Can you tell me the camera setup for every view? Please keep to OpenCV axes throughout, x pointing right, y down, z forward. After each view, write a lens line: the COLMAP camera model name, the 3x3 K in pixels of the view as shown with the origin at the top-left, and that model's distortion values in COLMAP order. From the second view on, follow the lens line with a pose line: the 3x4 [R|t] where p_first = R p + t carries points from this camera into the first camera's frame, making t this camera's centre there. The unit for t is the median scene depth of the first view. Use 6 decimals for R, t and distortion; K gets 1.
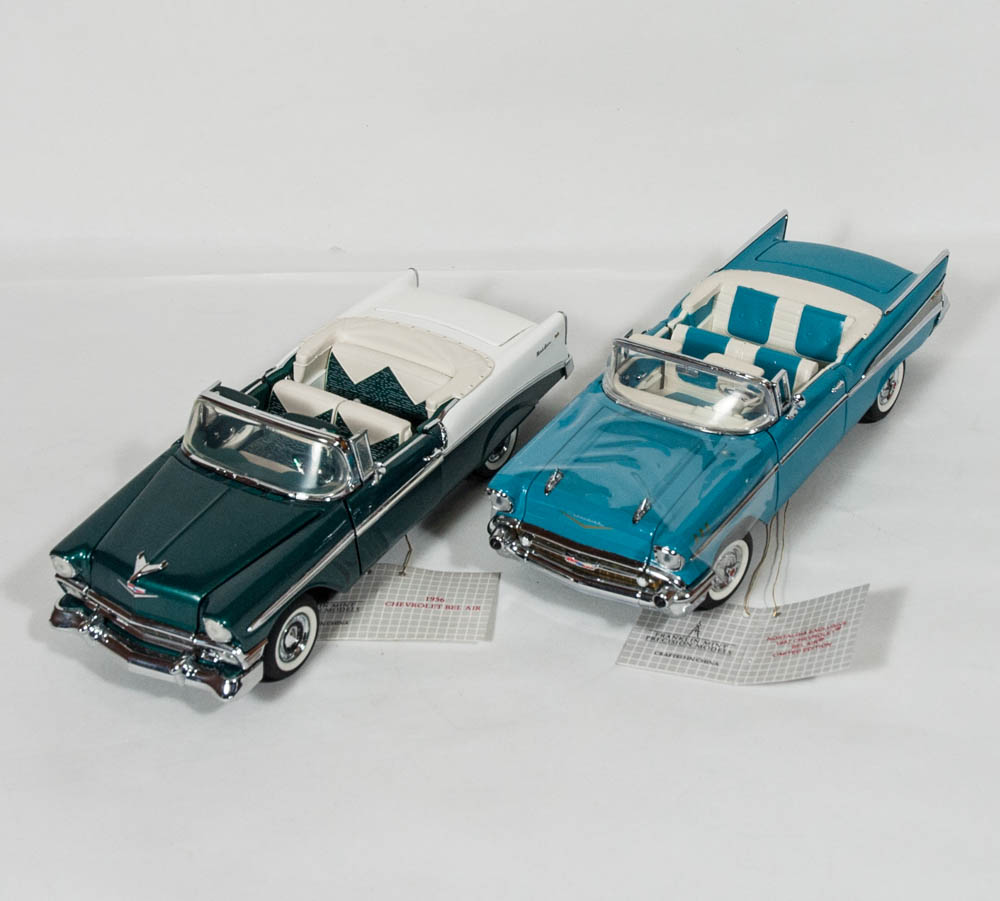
lens RADIAL K [[1410.2, 0, 500.4], [0, 1410.2, 487.3], [0, 0, 1]] dist [-0.222507, -0.031162]
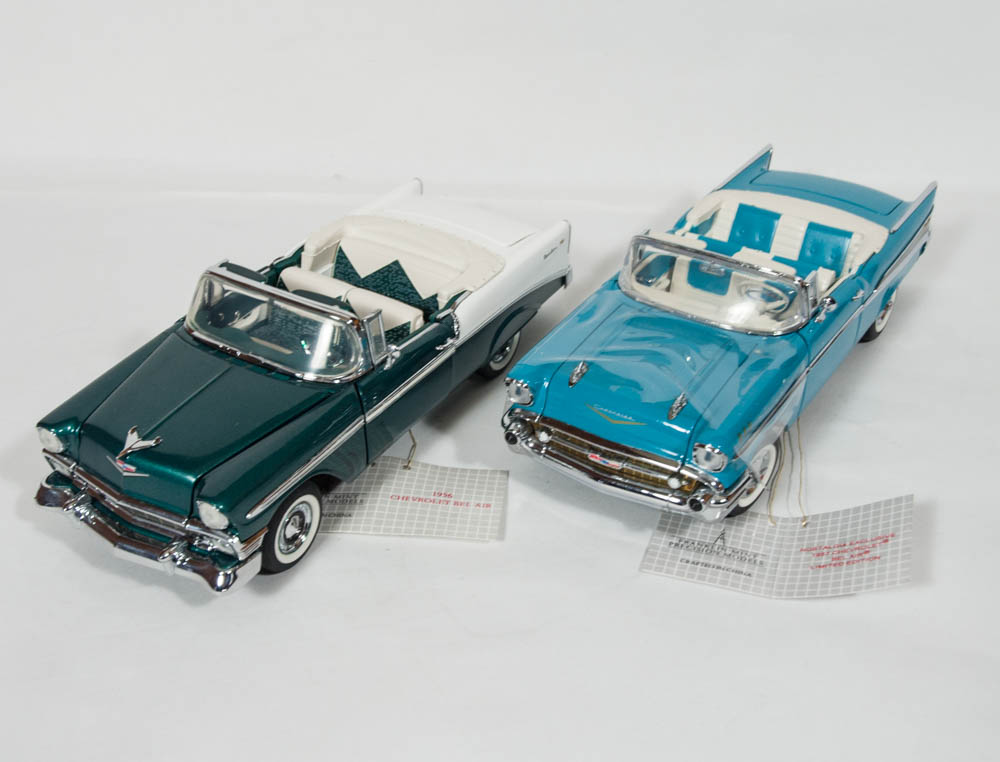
lens RADIAL K [[1338.5, 0, 500.0], [0, 1338.5, 381.0], [0, 0, 1]] dist [-0.241504, -0.006518]
pose [[0.999053, 0.042627, 0.008696, -0.021563], [-0.042519, 0.999021, -0.012201, 0.013754], [-0.009208, 0.011820, 0.999888, 0.108474]]
